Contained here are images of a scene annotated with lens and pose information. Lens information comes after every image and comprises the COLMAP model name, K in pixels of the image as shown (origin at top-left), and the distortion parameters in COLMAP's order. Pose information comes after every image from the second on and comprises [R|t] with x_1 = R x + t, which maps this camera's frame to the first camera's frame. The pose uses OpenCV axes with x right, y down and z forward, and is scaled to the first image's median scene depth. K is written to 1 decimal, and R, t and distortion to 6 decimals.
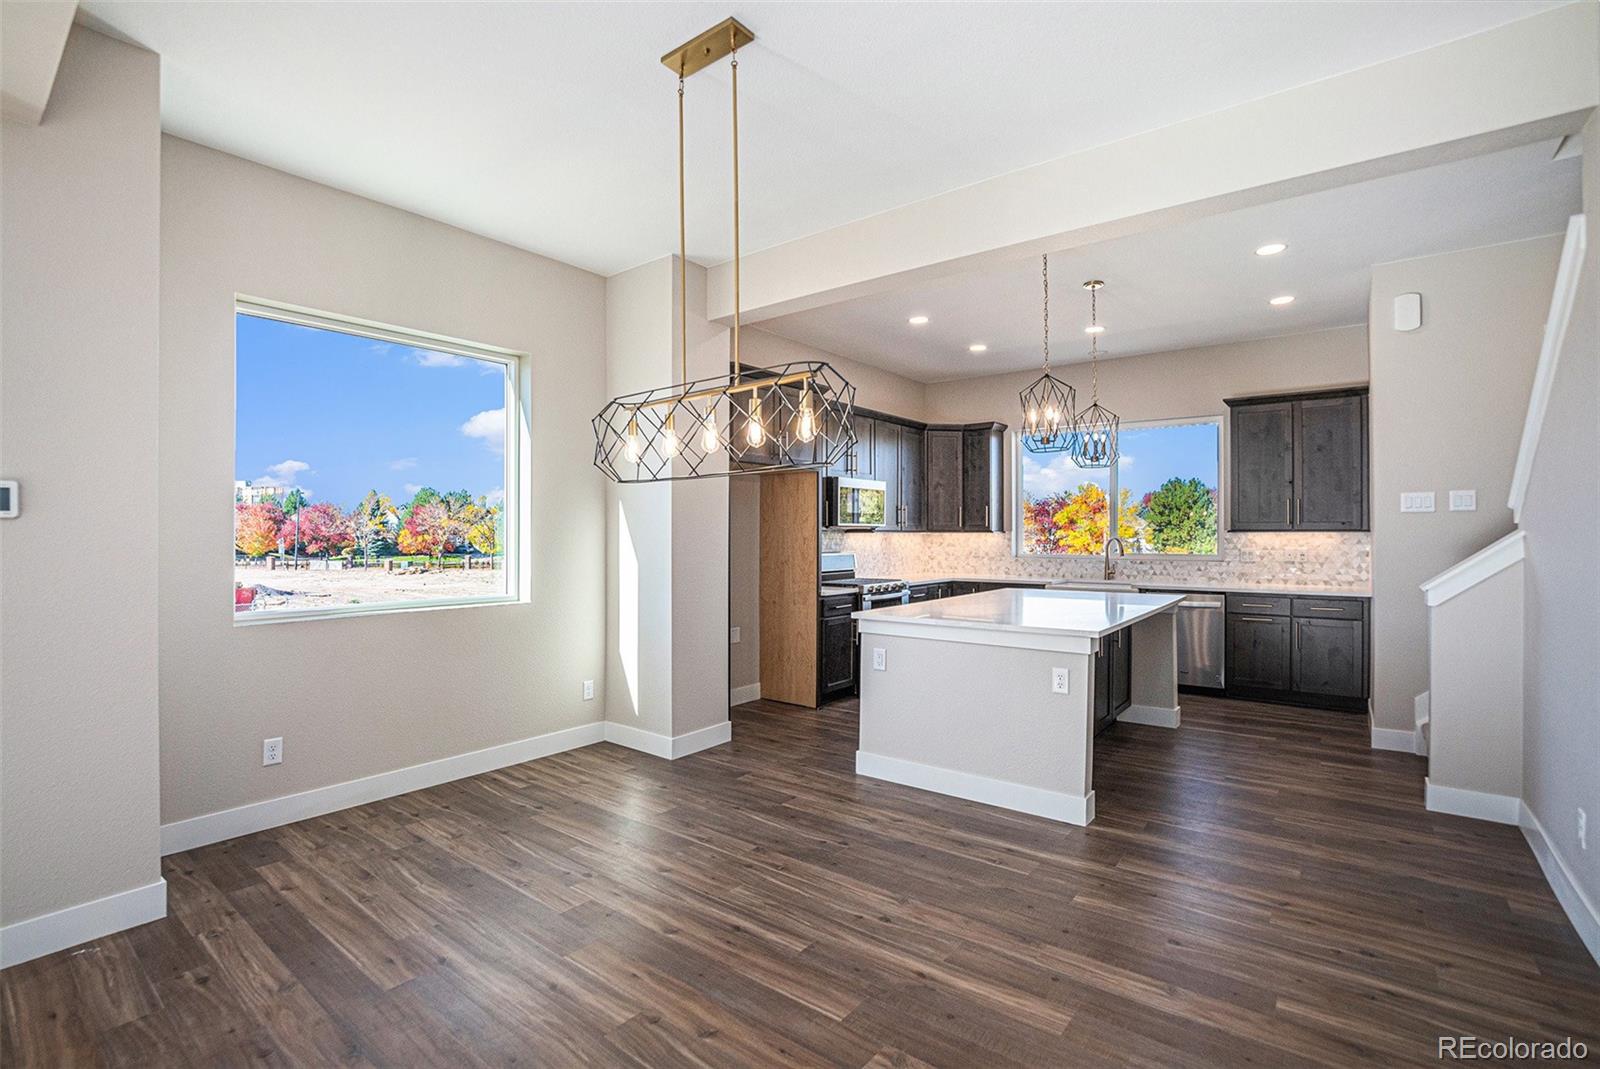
lens RADIAL K [[720.5, 0, 786.5], [0, 720.5, 541.2], [0, 0, 1]] dist [-0.049206, 0.007598]
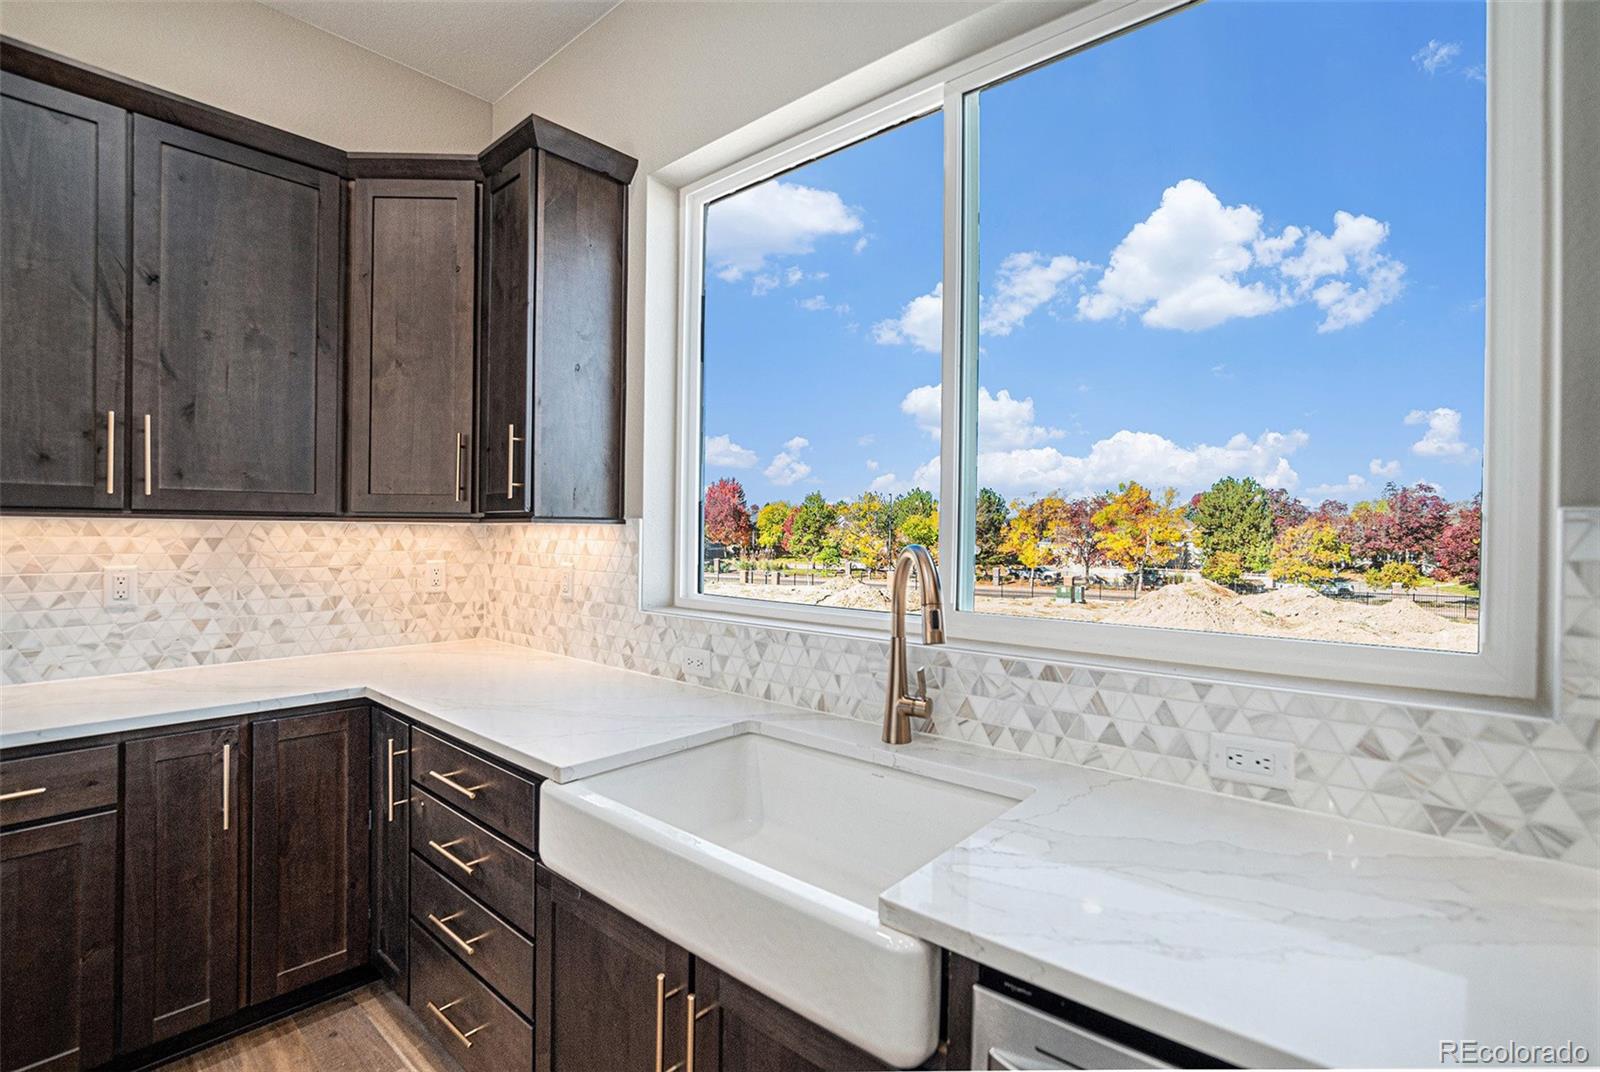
lens RADIAL K [[720.5, 0, 801.7], [0, 720.5, 544.4], [0, 0, 1]] dist [-0.049206, 0.007598]
pose [[0.999181, 0.008466, -0.039563, 0.484166], [-0.008310, 0.999957, 0.004098, -0.006236], [0.039596, -0.003766, 0.999209, 0.883416]]
